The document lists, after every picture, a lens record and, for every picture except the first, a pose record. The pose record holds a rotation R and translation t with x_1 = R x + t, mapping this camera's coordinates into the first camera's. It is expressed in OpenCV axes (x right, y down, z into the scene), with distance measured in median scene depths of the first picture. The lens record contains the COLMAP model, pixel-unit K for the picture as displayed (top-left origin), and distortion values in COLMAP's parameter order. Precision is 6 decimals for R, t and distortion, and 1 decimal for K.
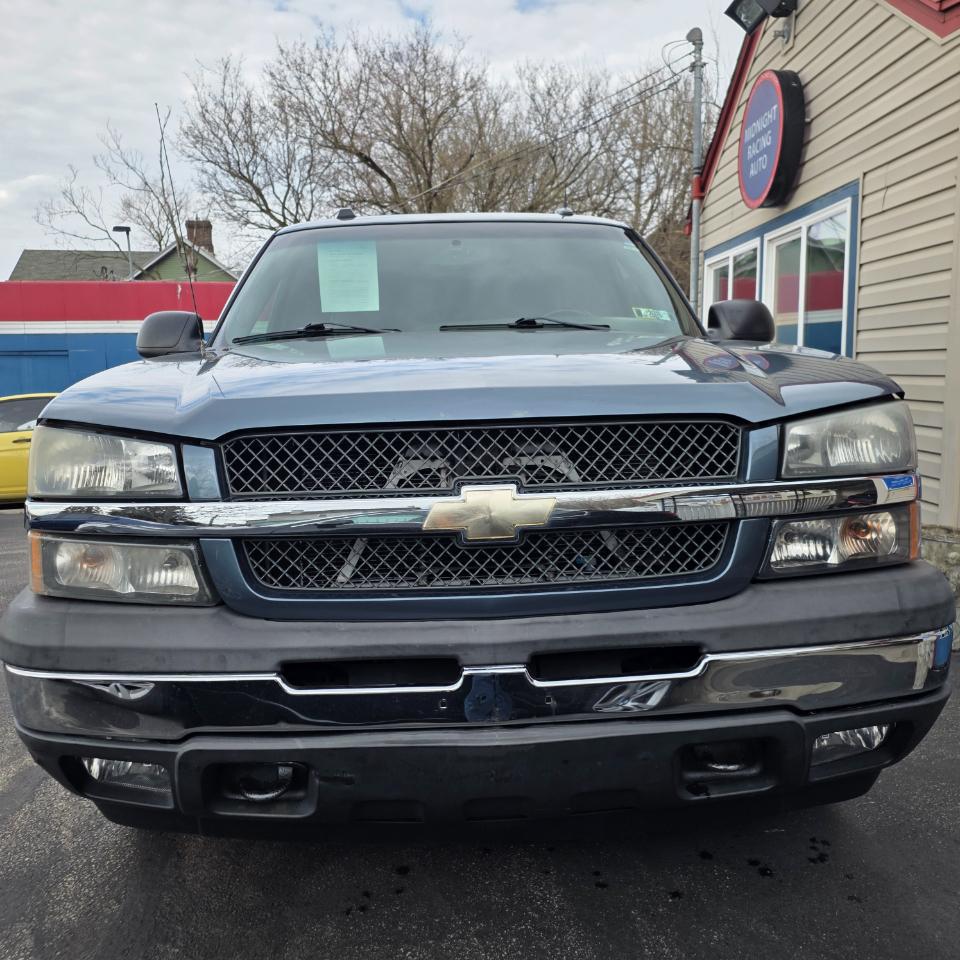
lens RADIAL K [[855.7, 0, 480.3], [0, 855.7, 481.4], [0, 0, 1]] dist [0.048036, -0.022352]
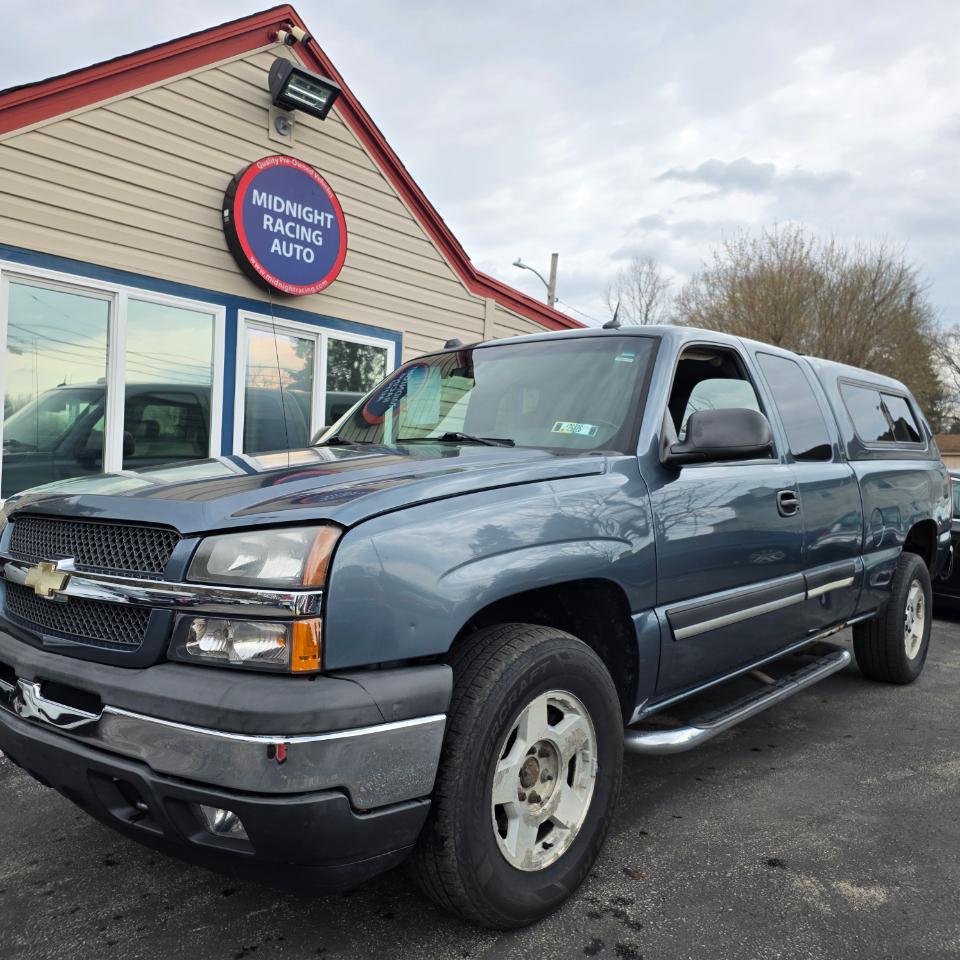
lens RADIAL K [[859.4, 0, 483.4], [0, 859.4, 486.1], [0, 0, 1]] dist [0.078435, -0.065398]
pose [[-0.718973, -0.018368, 0.694796, -0.119656], [0.056564, 0.994788, 0.084832, -0.041756], [-0.692733, 0.100292, -0.714187, 0.373278]]
